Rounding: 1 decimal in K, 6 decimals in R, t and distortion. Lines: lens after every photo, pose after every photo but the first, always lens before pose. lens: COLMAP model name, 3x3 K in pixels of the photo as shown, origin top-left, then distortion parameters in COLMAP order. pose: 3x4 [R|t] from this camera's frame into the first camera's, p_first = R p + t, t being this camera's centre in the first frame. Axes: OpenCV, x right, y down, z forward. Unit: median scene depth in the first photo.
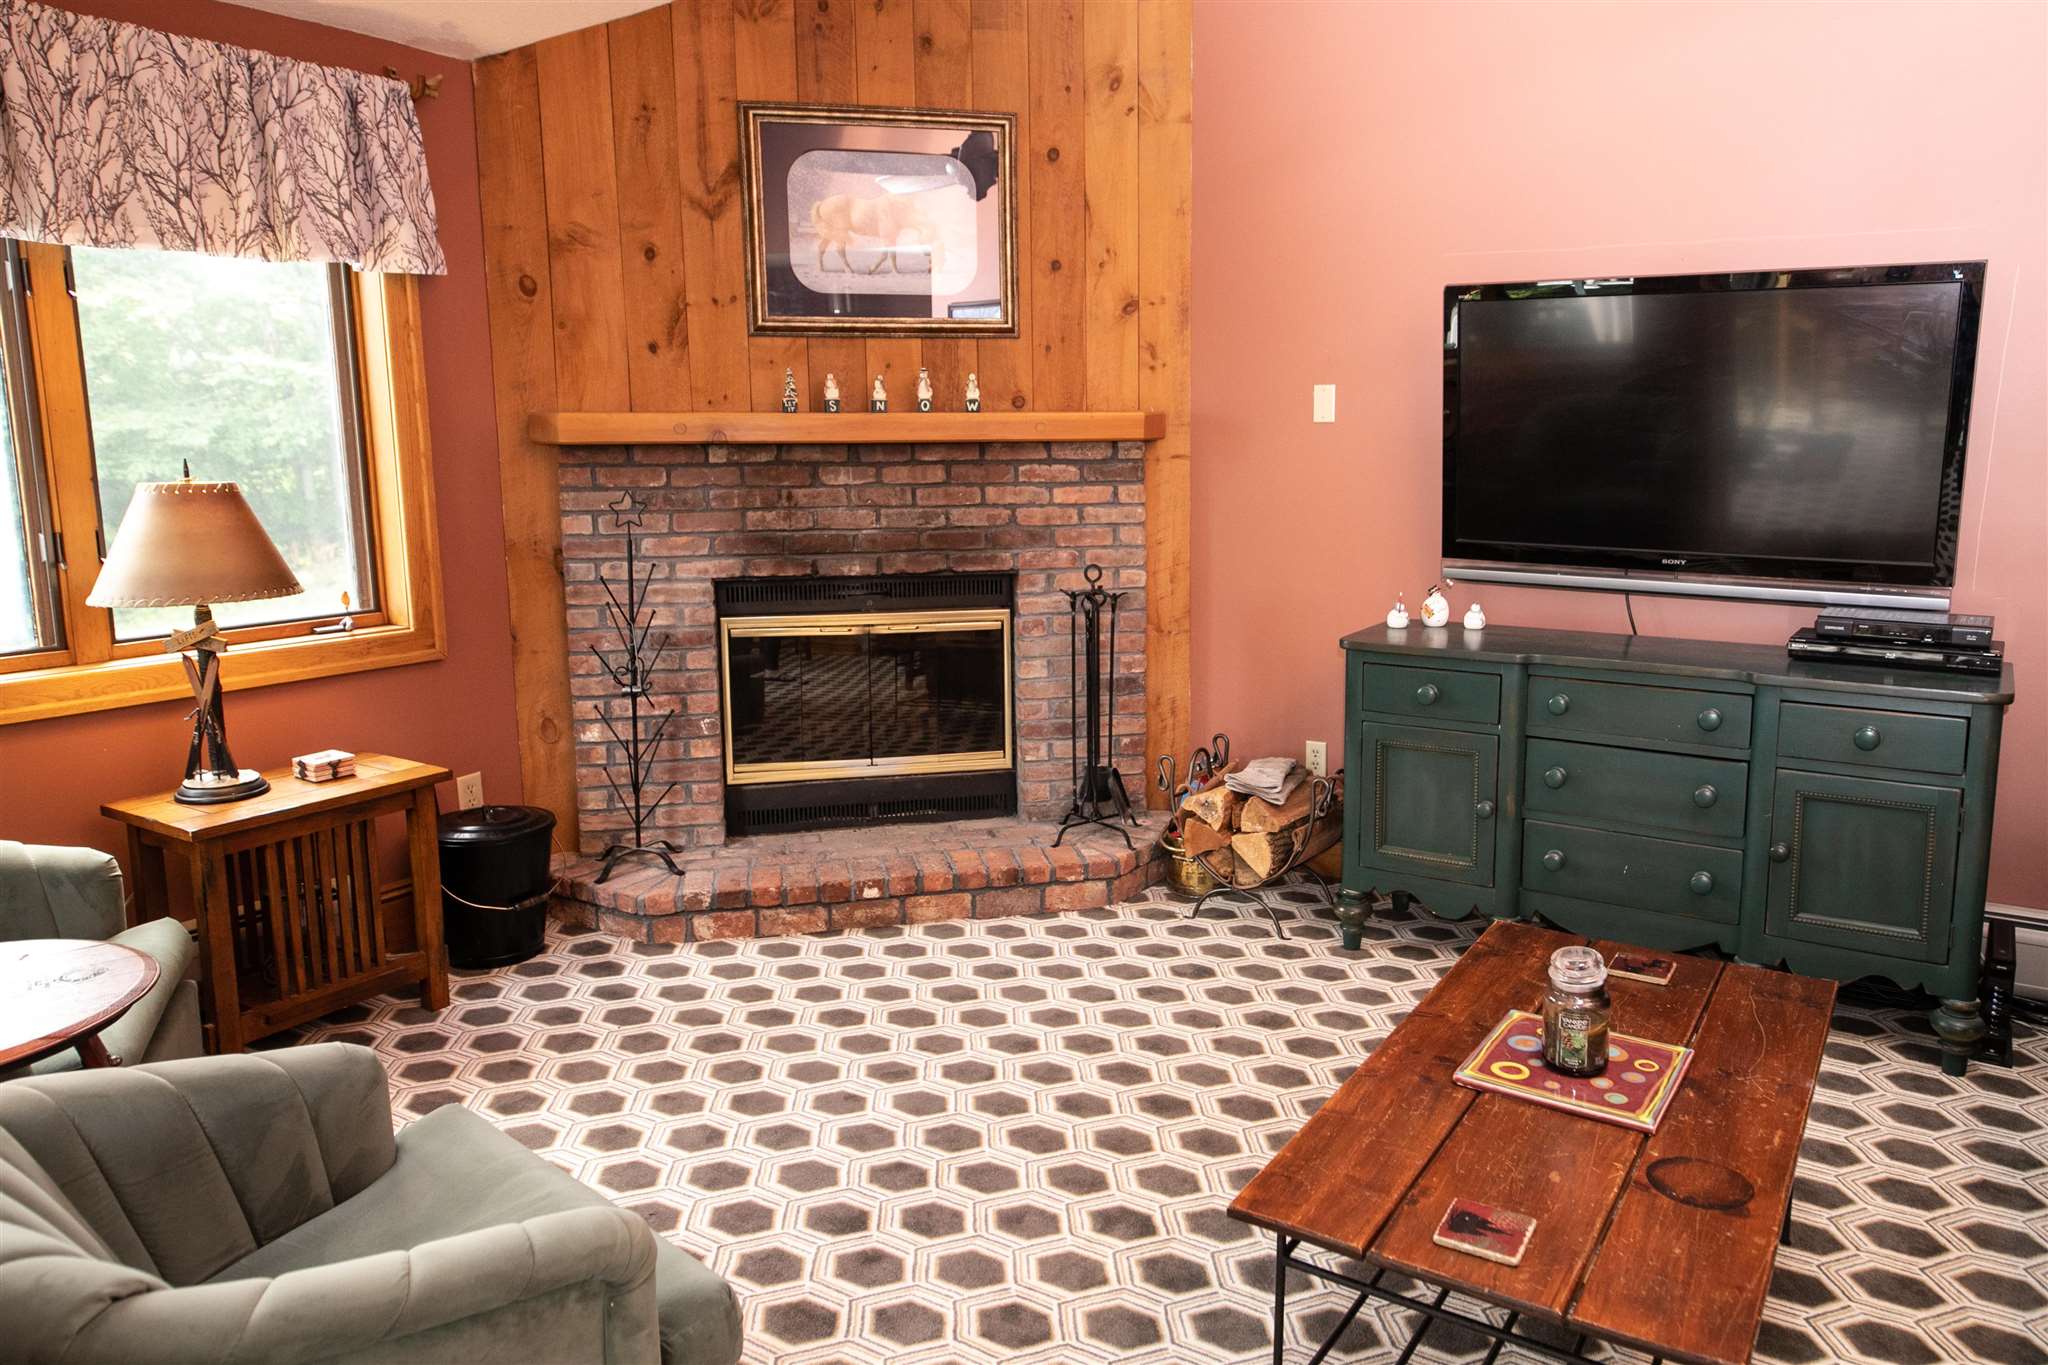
lens RADIAL K [[1406.9, 0, 1129.1], [0, 1406.9, 625.1], [0, 0, 1]] dist [0.022441, -0.007921]
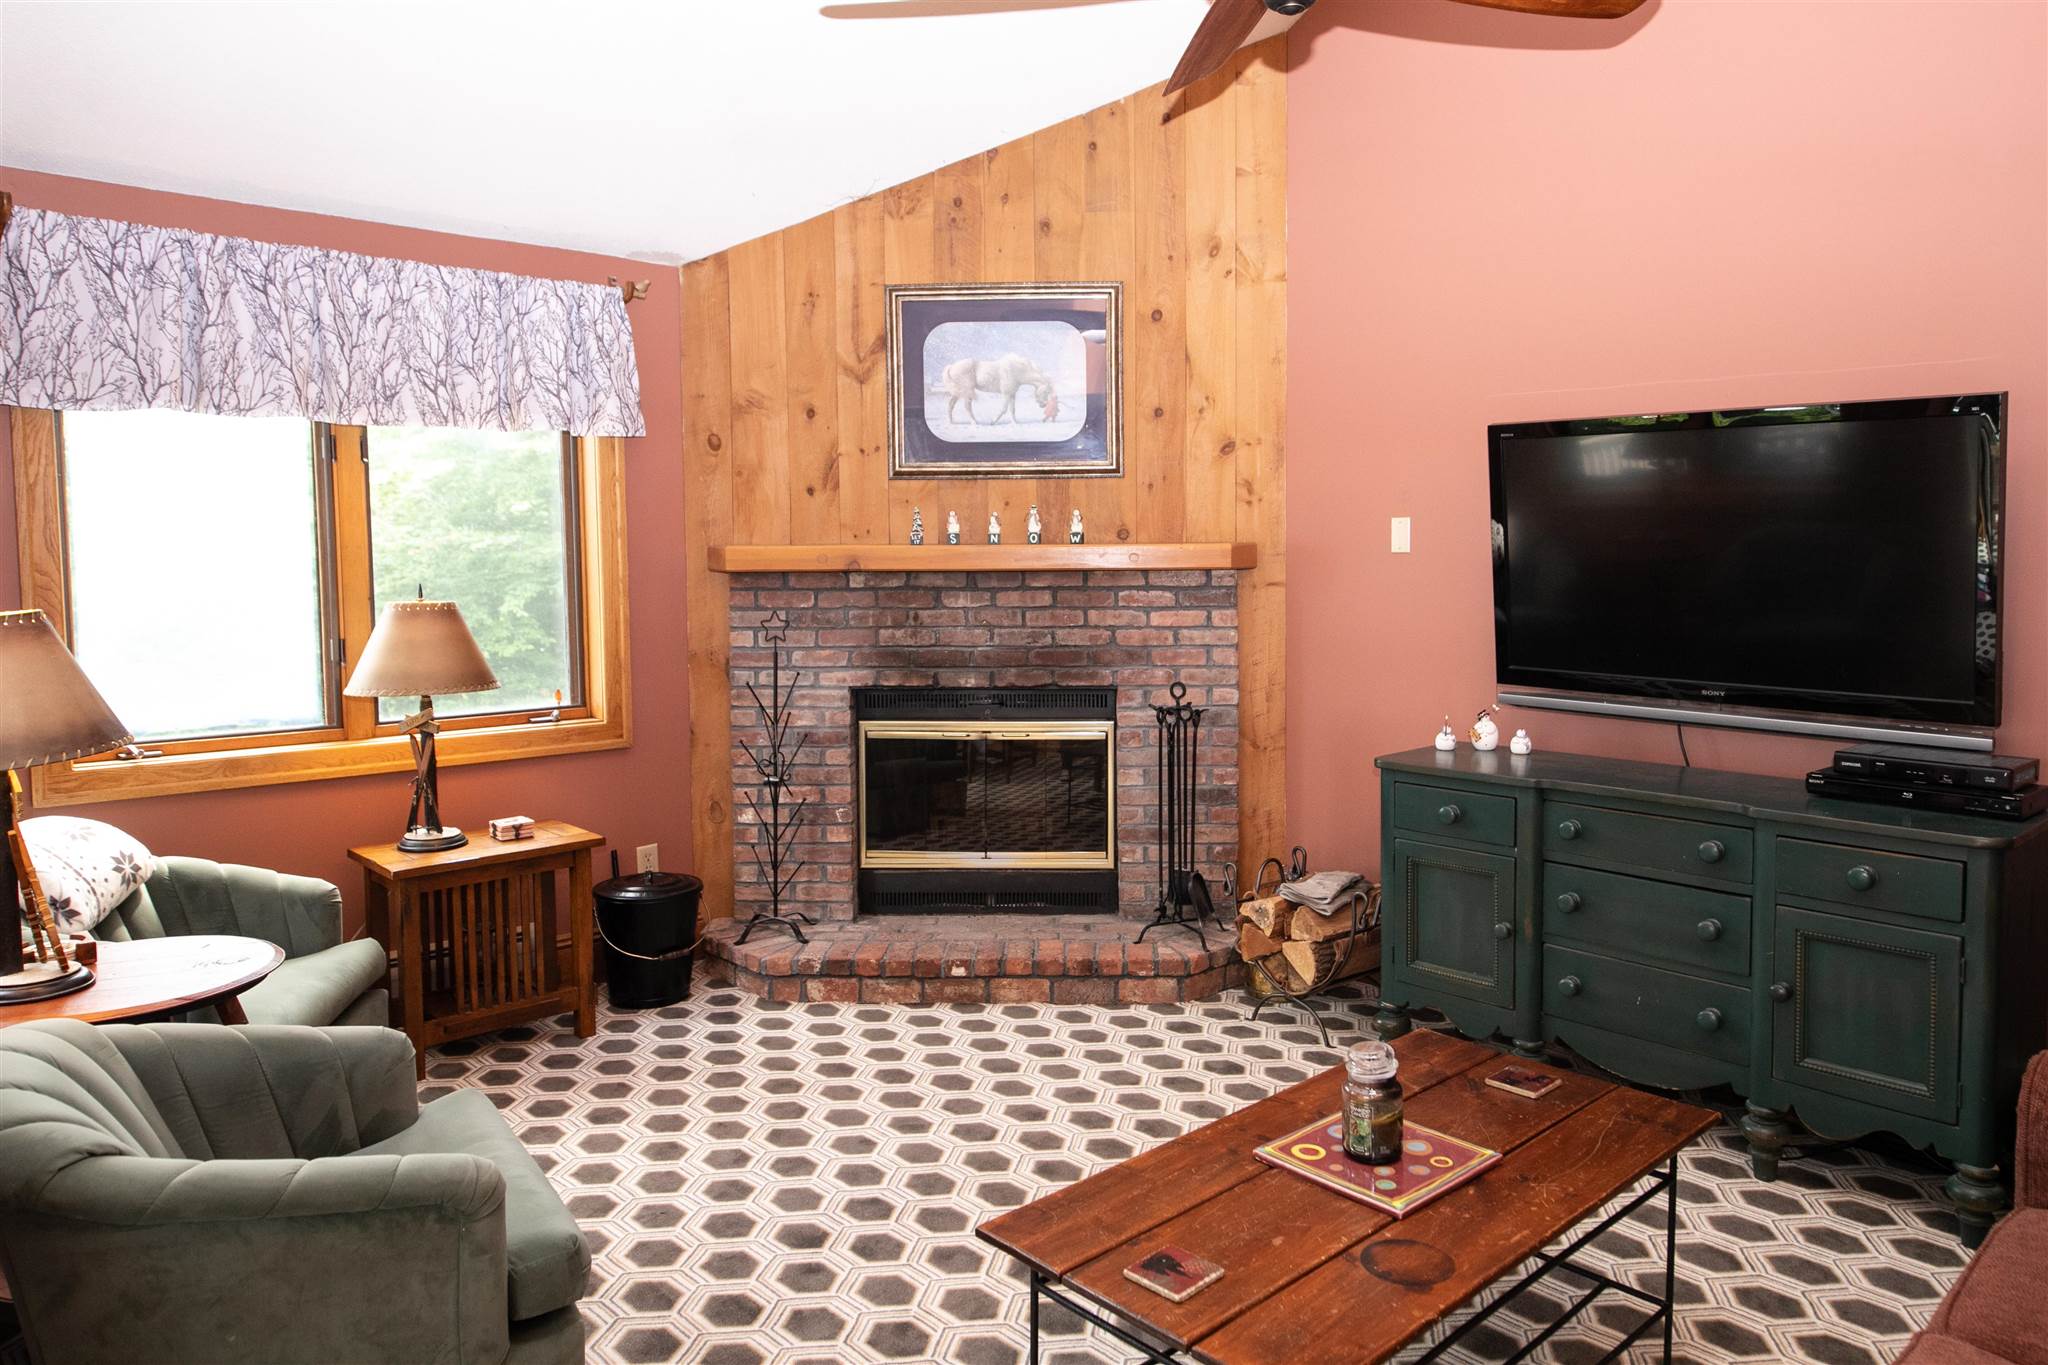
lens RADIAL K [[1406.9, 0, 1129.1], [0, 1406.9, 625.1], [0, 0, 1]] dist [0.022441, -0.007921]
pose [[0.967256, 0.013377, -0.253450, 0.227738], [-0.034950, 0.996117, -0.080803, 0.002246], [0.251385, 0.087015, 0.963968, -0.066108]]
